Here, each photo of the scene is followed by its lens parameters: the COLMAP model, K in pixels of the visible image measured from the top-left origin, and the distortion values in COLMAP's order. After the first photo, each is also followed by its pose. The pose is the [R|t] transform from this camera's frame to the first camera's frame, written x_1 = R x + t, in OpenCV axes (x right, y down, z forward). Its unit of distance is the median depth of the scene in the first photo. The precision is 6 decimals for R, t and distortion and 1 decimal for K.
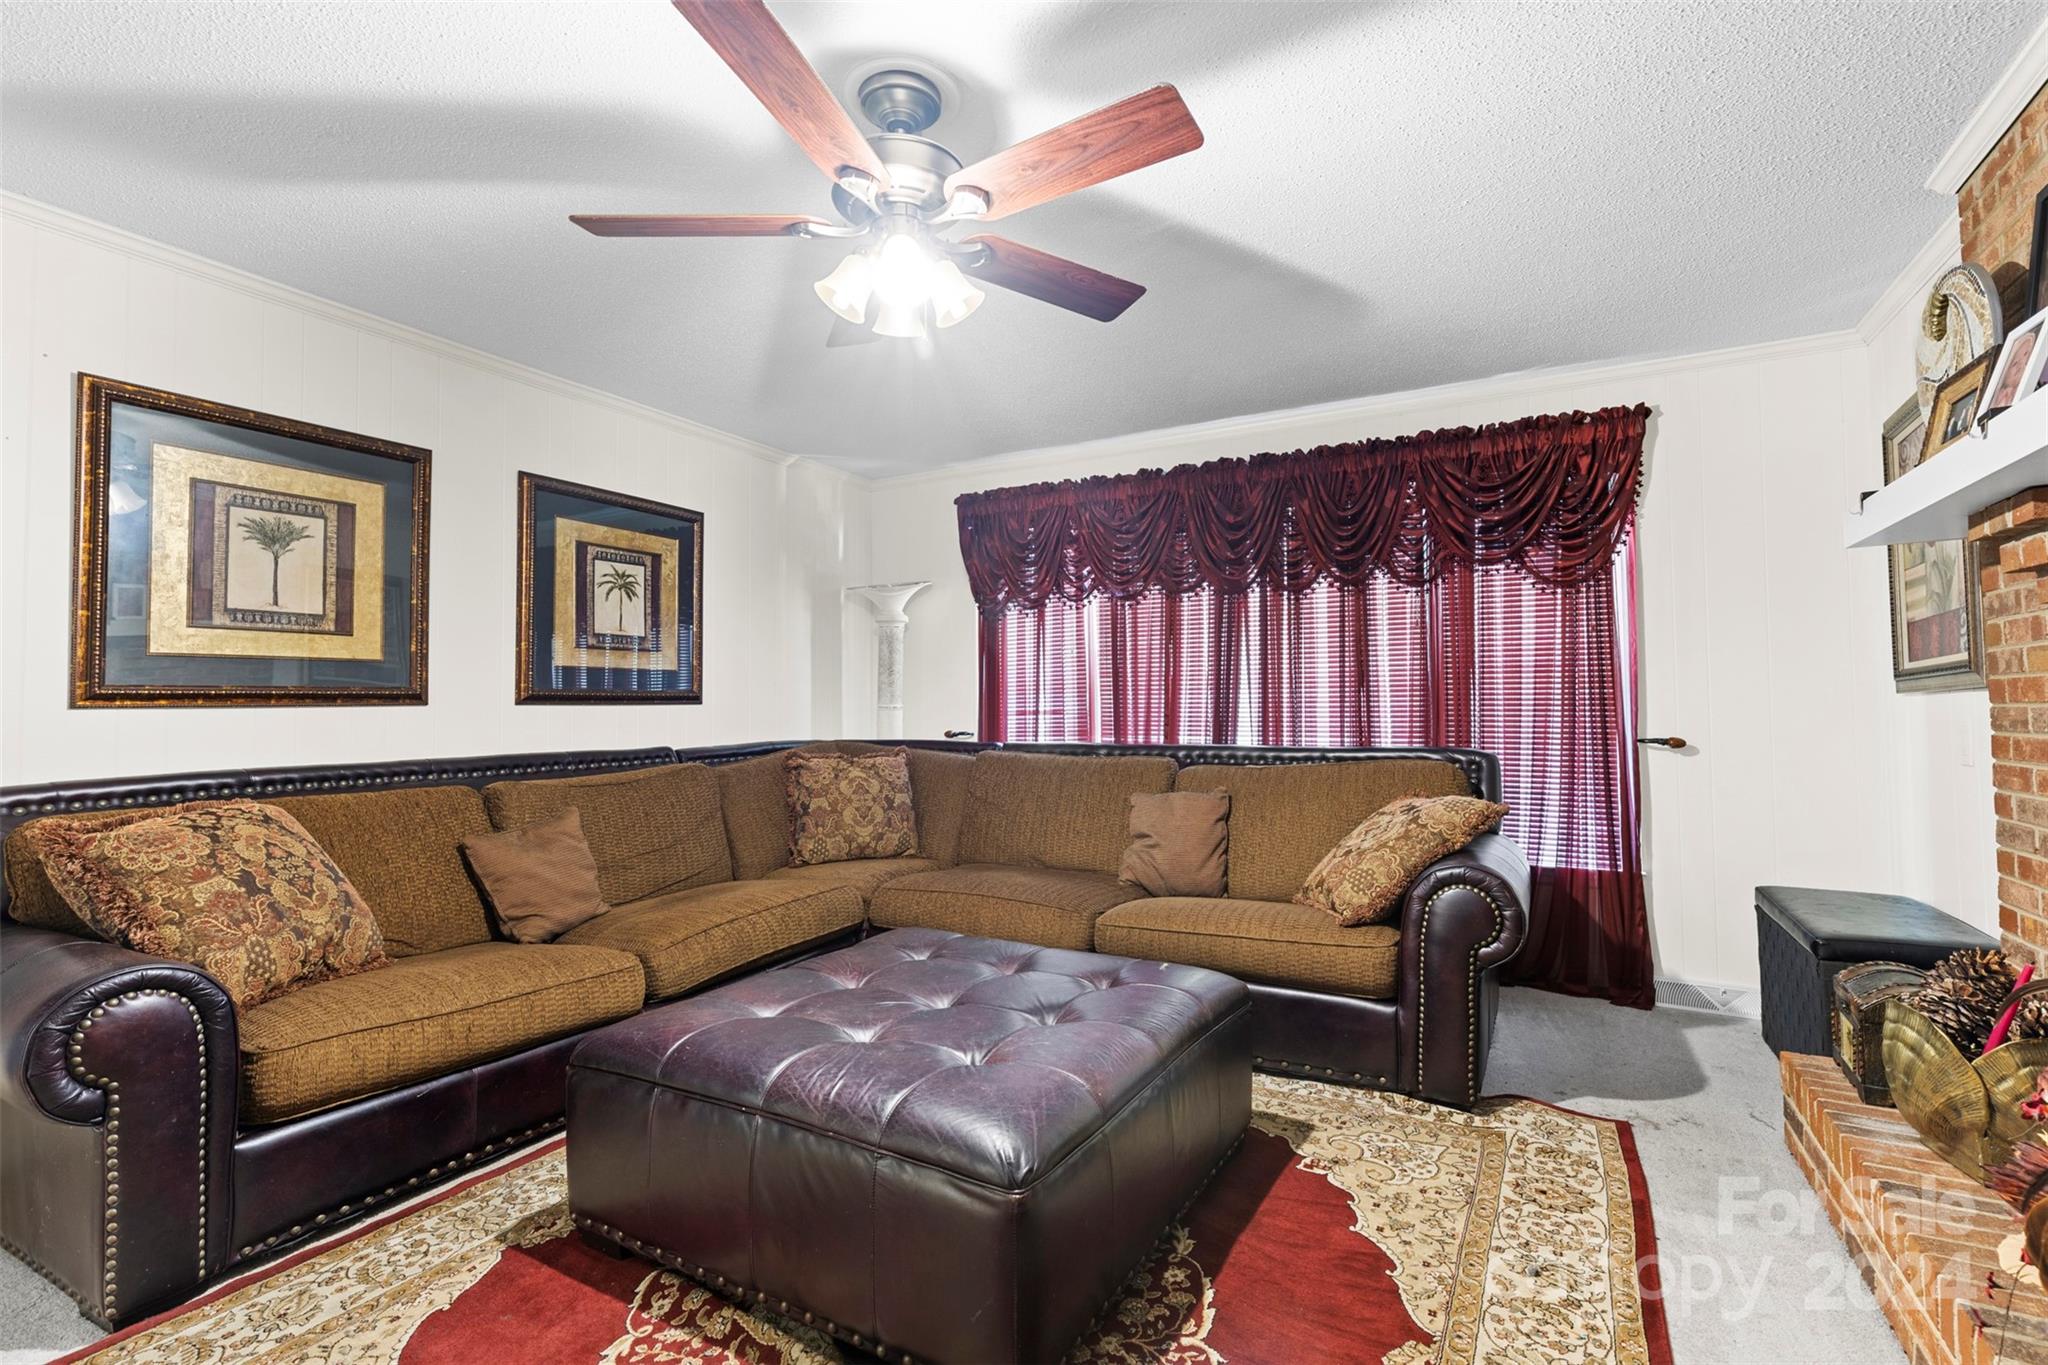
lens RADIAL K [[936.0, 0, 1030.7], [0, 936.0, 667.4], [0, 0, 1]] dist [0.005442, -0.000013]
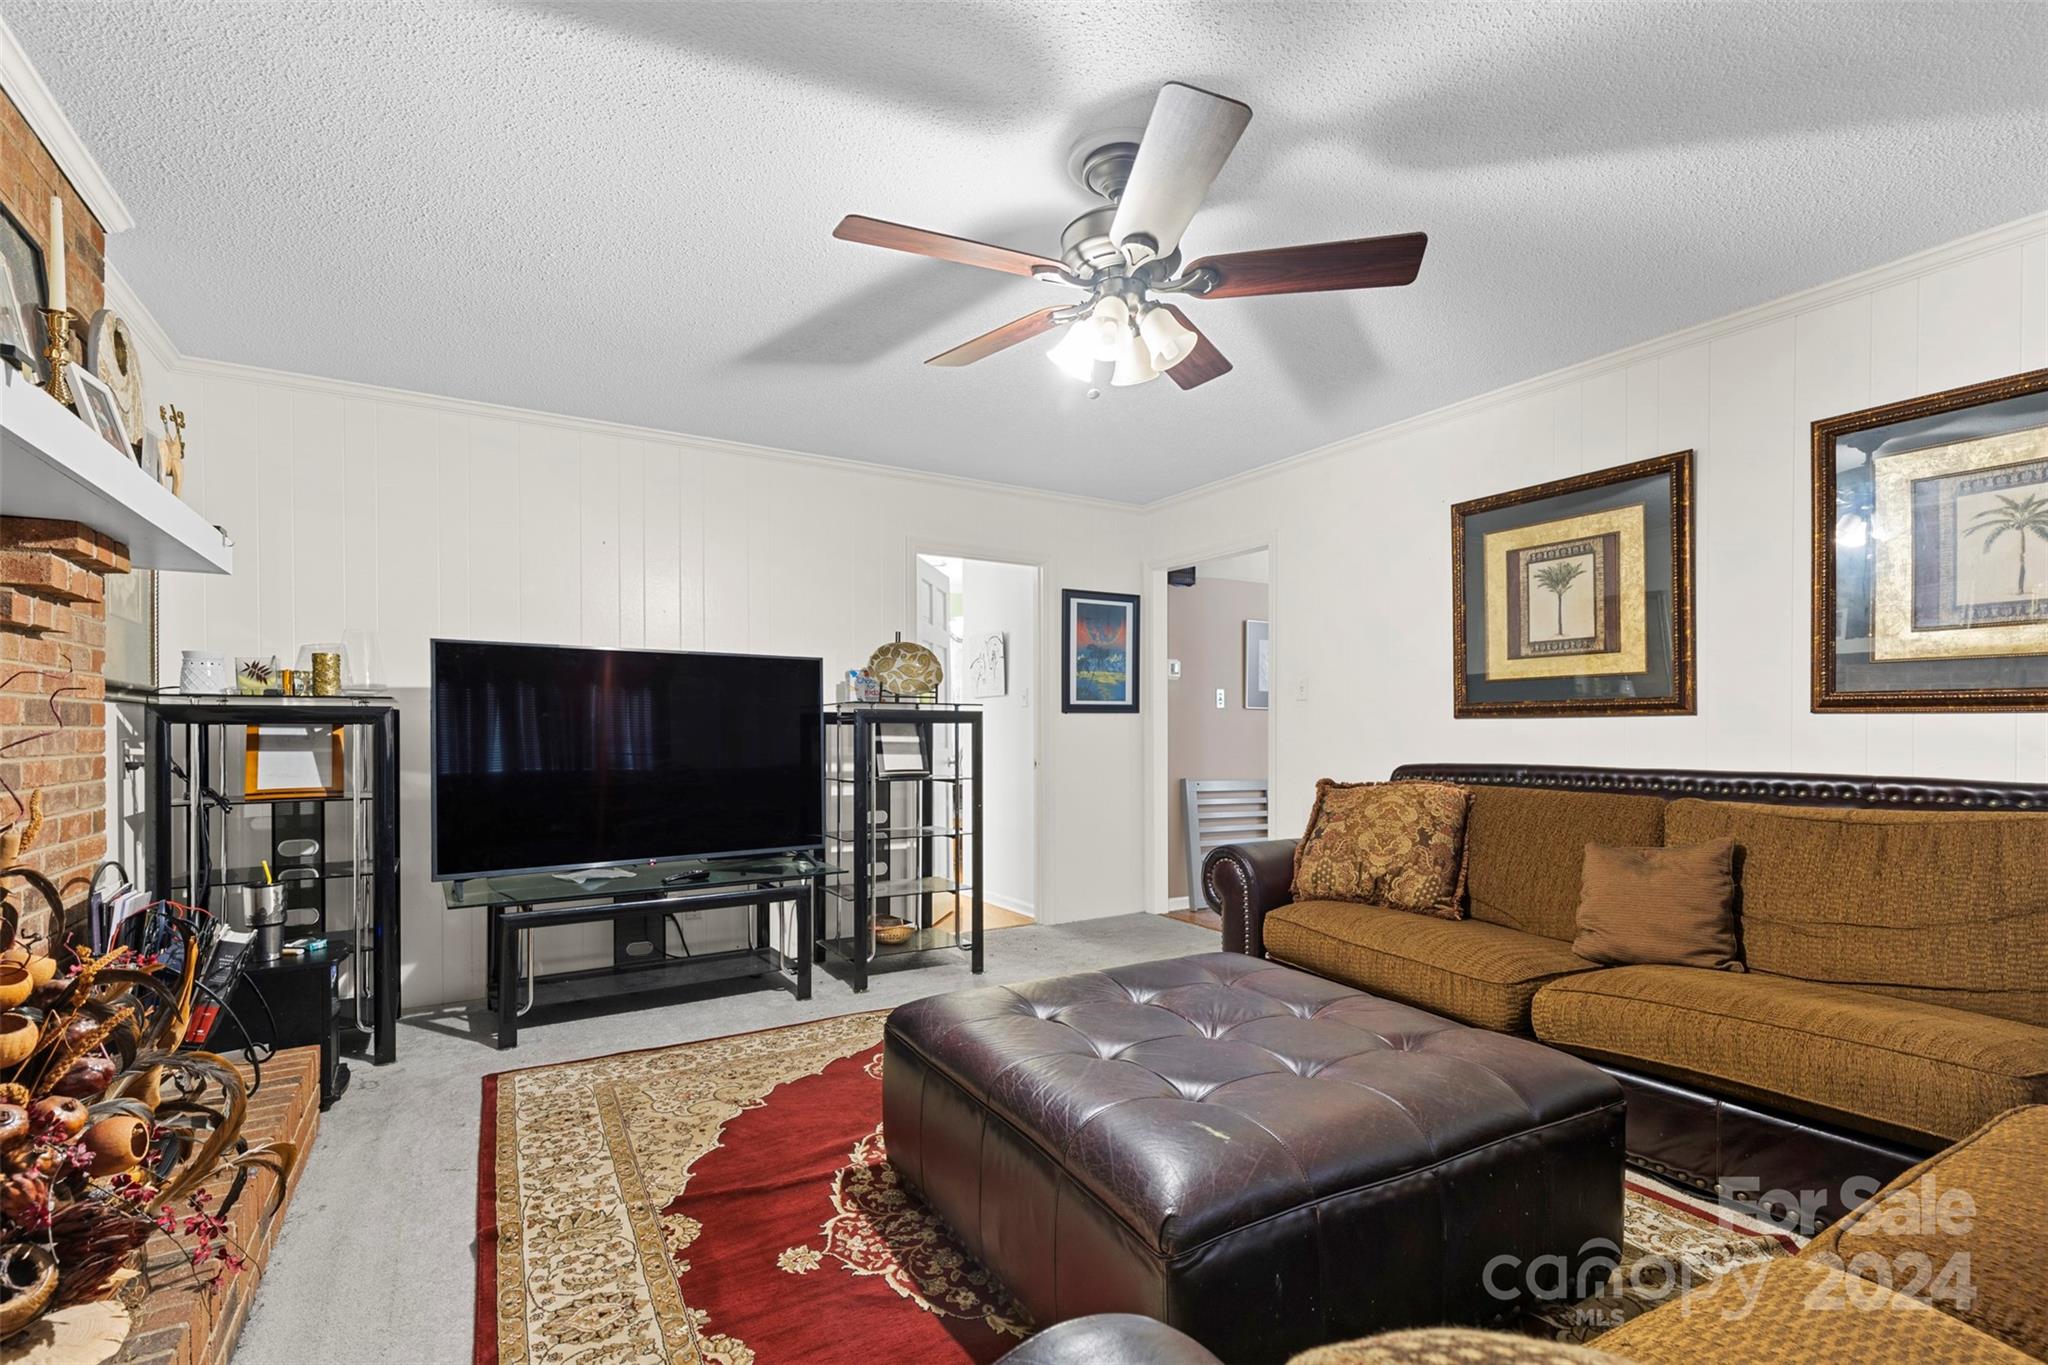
lens RADIAL K [[936.0, 0, 1020.9], [0, 936.0, 723.0], [0, 0, 1]] dist [0.005442, -0.000013]
pose [[-0.505872, 0.004892, -0.862595, 0.549719], [0.043106, 0.998878, -0.019615, 0.038794], [0.861531, -0.047106, -0.505515, 0.892883]]
